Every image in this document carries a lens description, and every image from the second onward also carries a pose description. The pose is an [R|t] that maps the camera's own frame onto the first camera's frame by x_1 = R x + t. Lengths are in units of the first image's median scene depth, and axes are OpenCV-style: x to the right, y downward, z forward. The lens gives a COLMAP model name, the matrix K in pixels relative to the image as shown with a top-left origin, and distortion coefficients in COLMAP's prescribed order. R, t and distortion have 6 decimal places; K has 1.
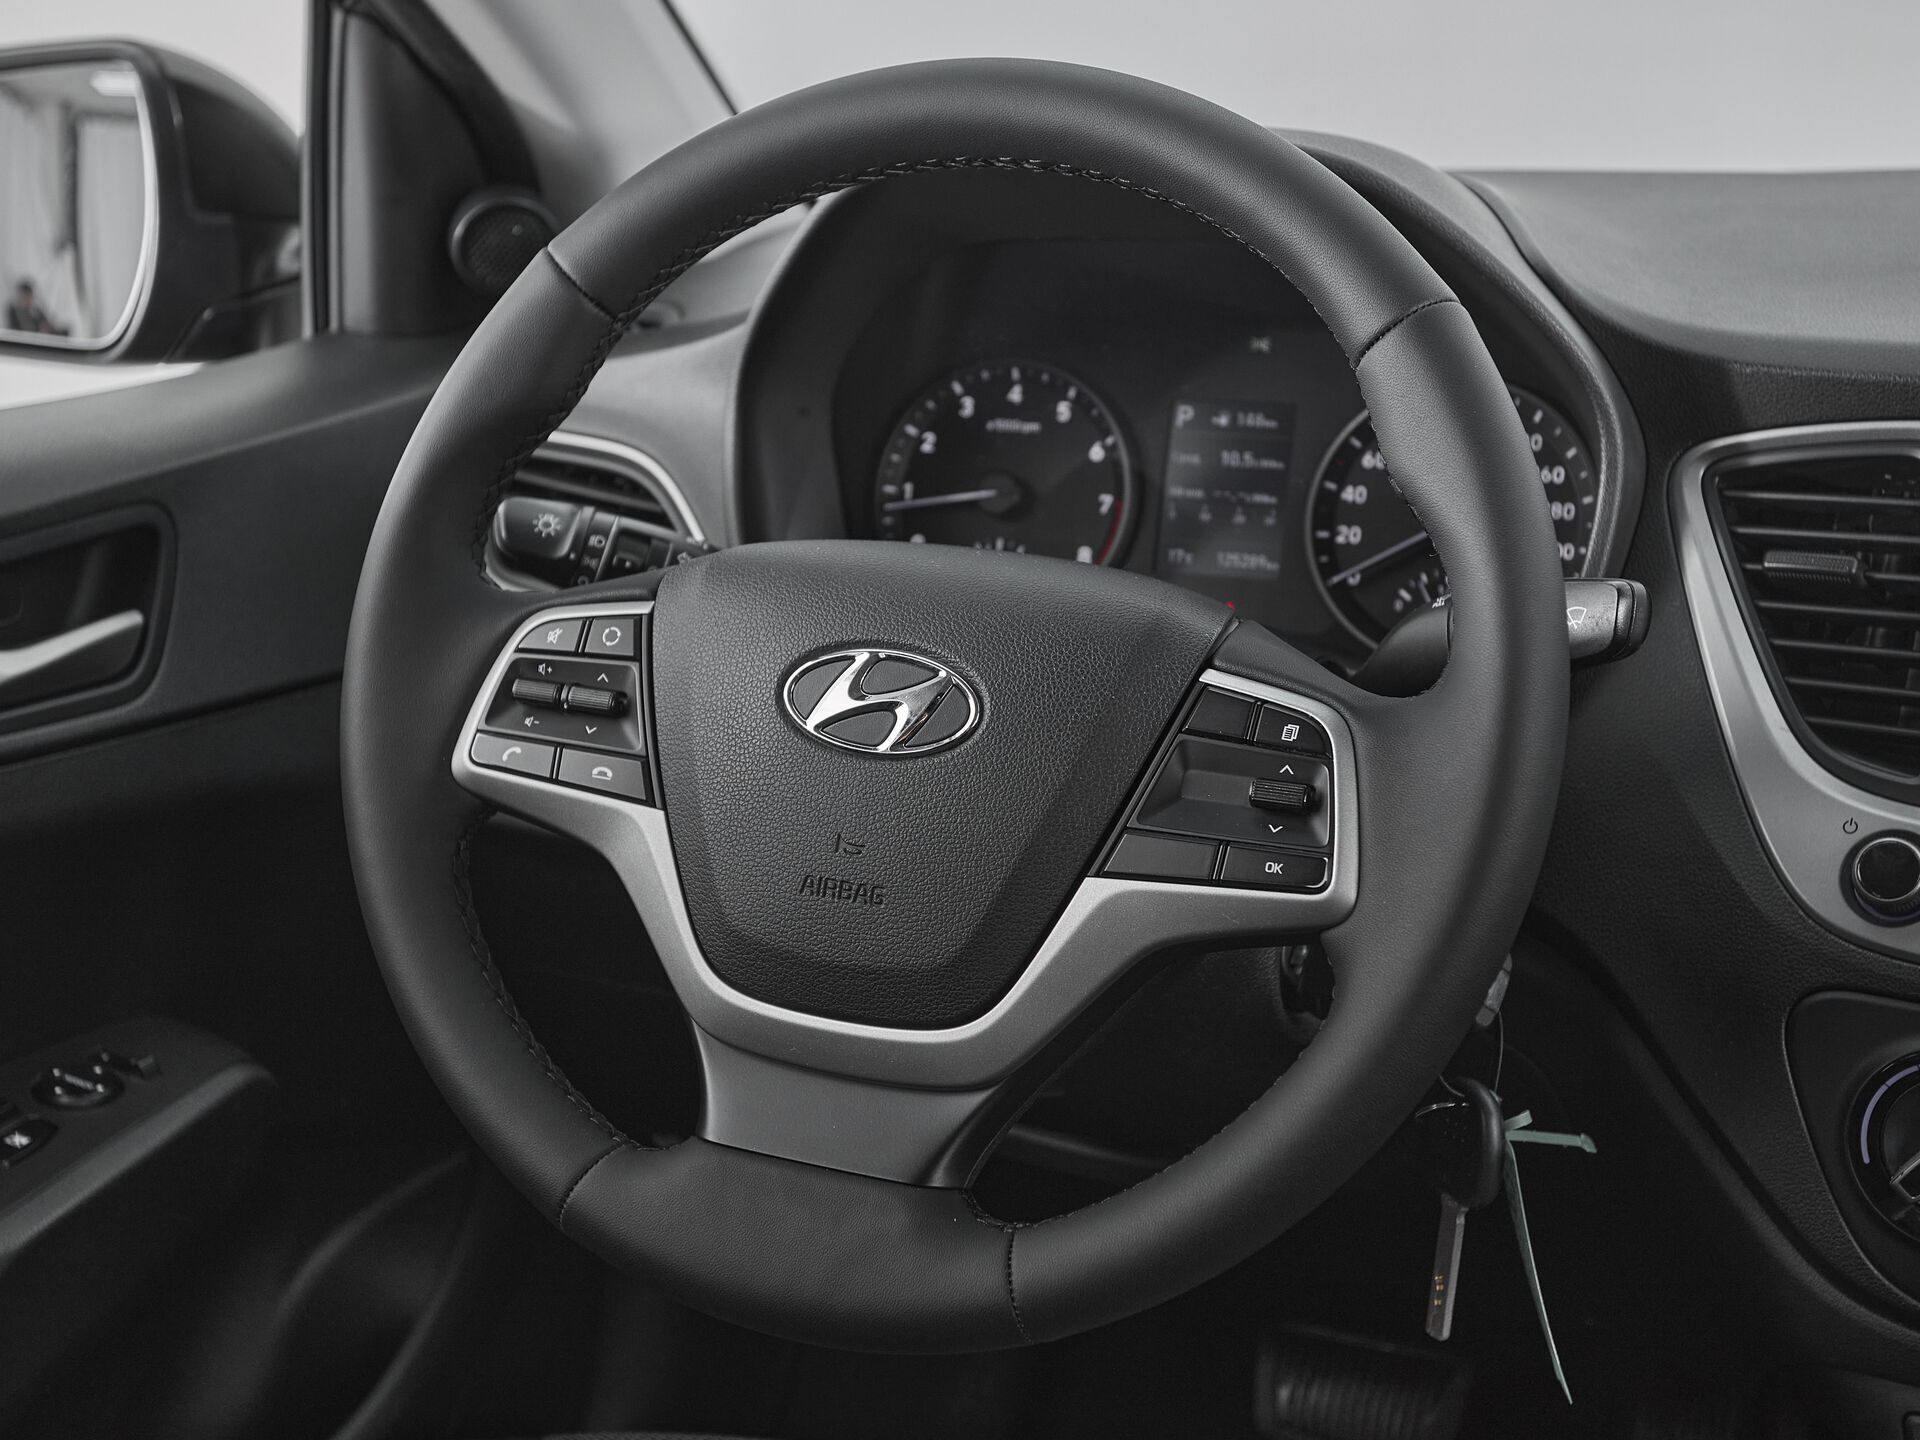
lens RADIAL K [[2739.2, 0, 888.6], [0, 2739.2, 713.4], [0, 0, 1]] dist [0.066008, -0.144206]
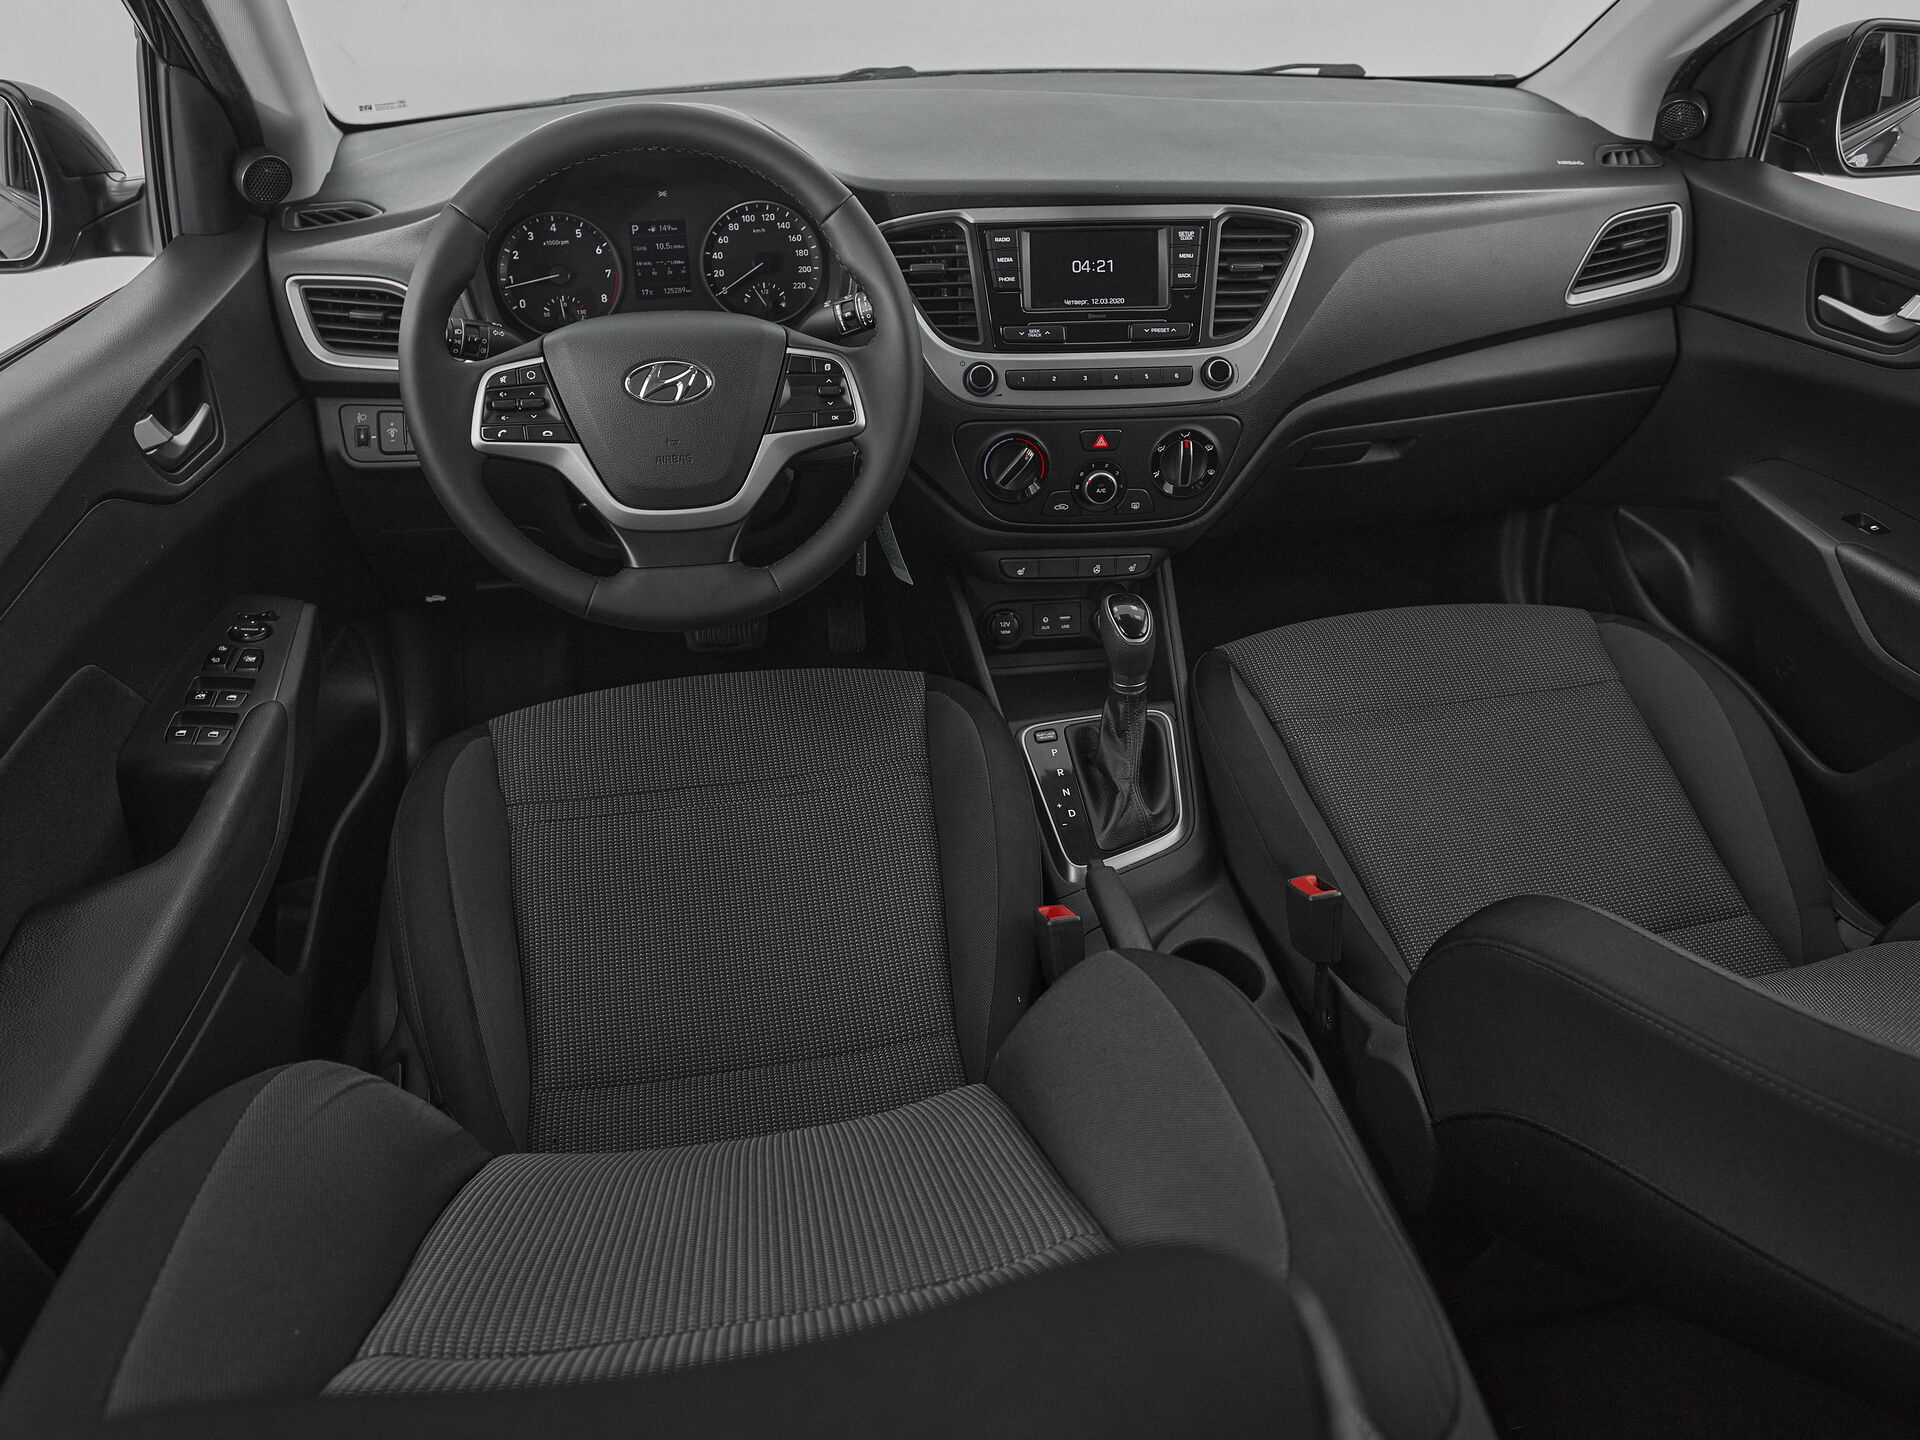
lens RADIAL K [[1405.4, 0, 988.8], [0, 1405.4, 755.4], [0, 0, 1]] dist [-0.080713, 0.068775]
pose [[0.811097, -0.312373, 0.494515, -0.464409], [0.137112, 0.923436, 0.358422, -0.097879], [-0.568614, -0.222910, 0.791826, -0.240802]]
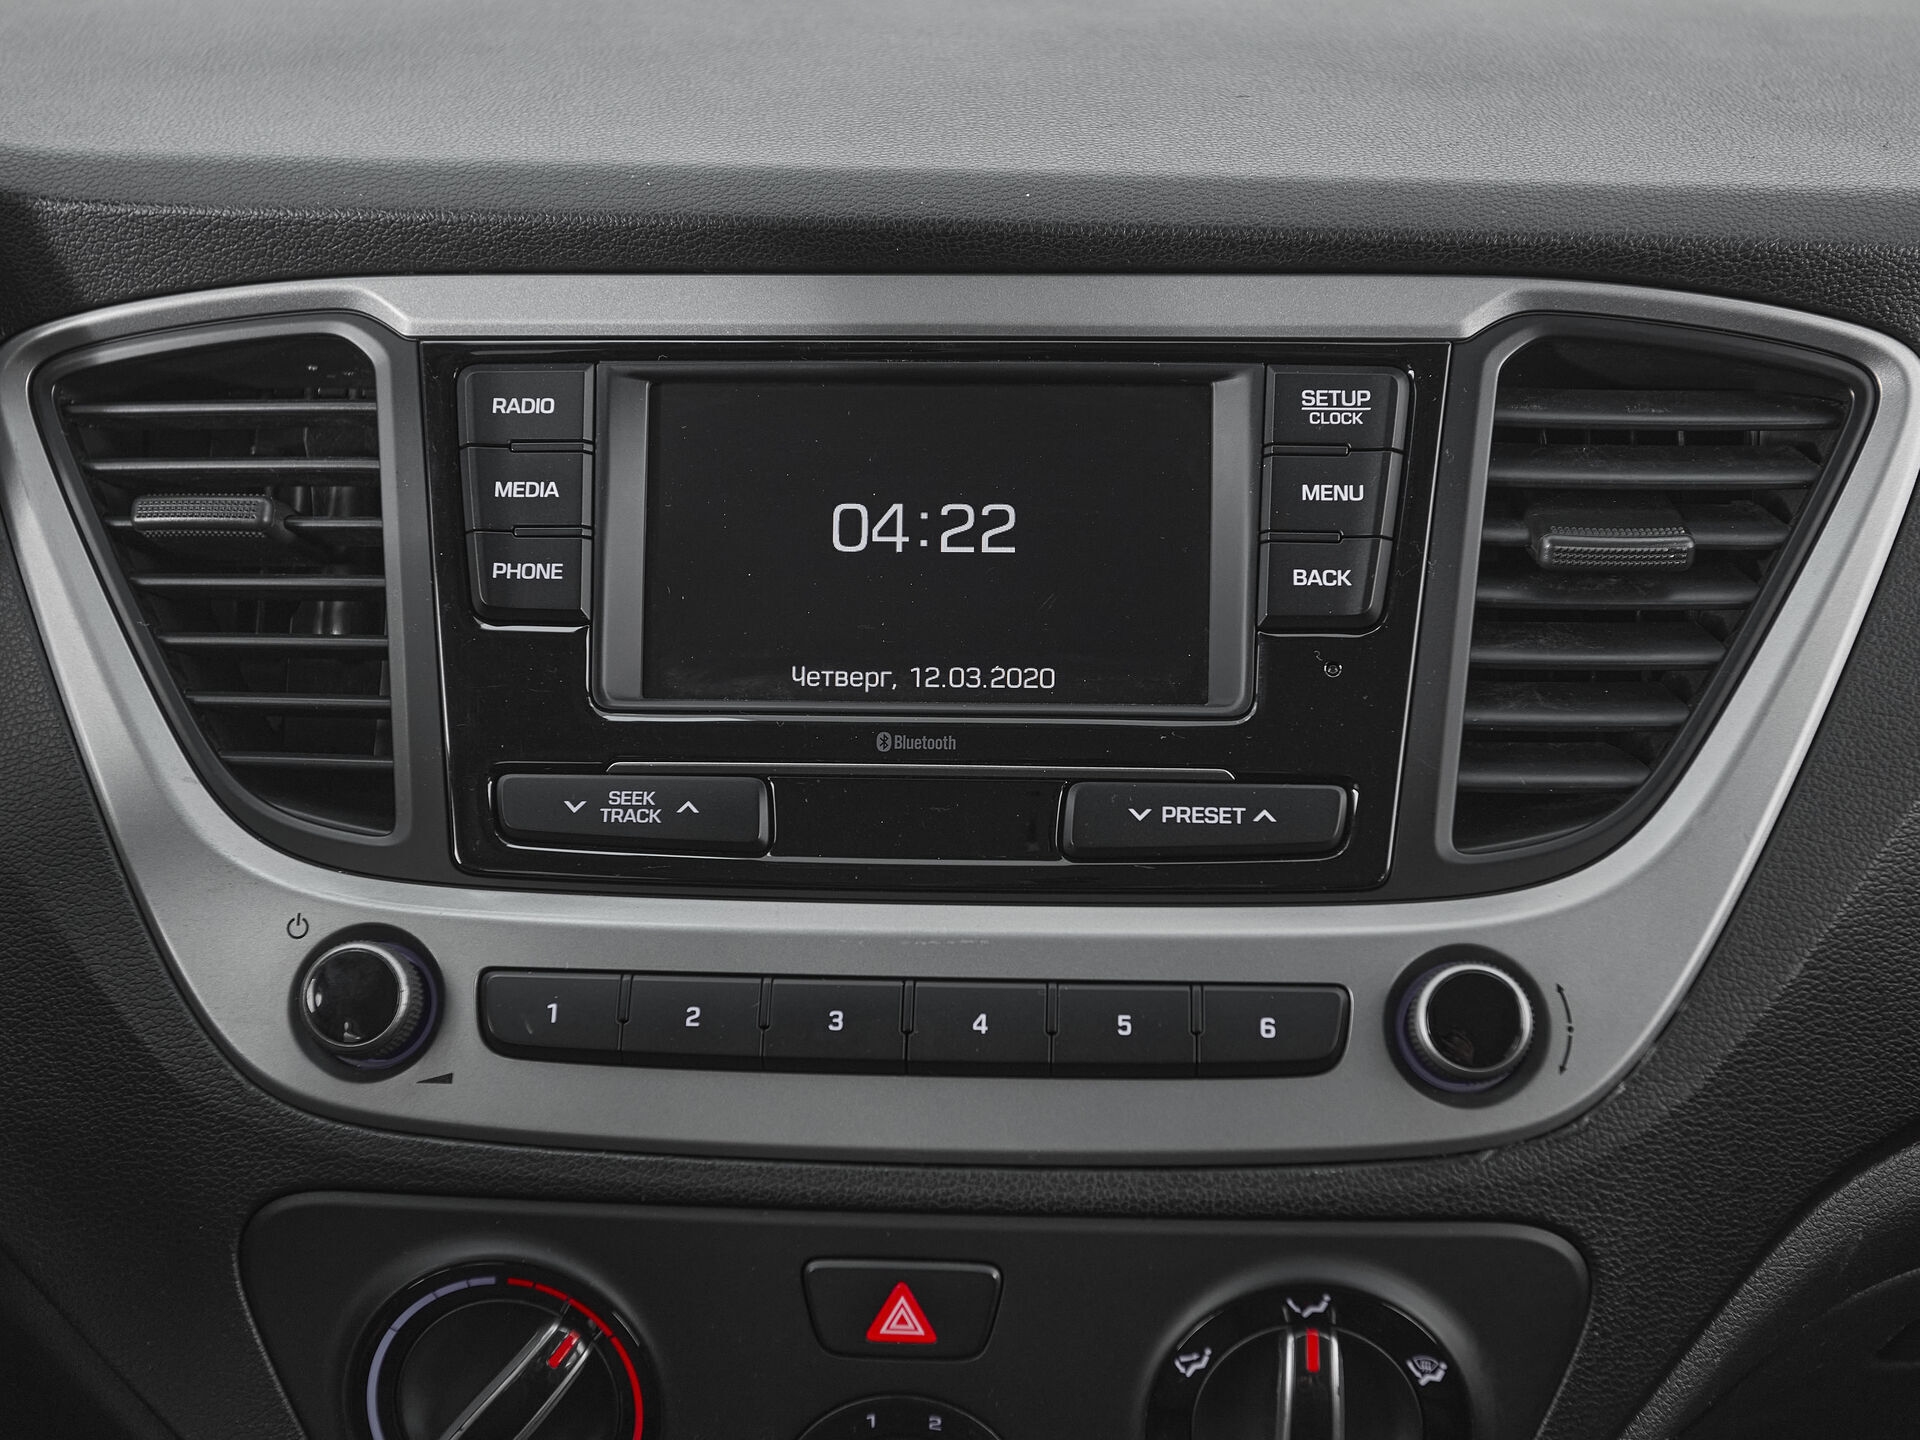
lens RADIAL K [[2606.8, 0, 930.4], [0, 2606.8, 719.3], [0, 0, 1]] dist [0.024325, 0.016540]
pose [[0.887390, -0.132723, 0.441501, 0.219660], [0.110369, 0.990975, 0.076071, -0.035828], [-0.447613, -0.018777, 0.894030, 0.400355]]
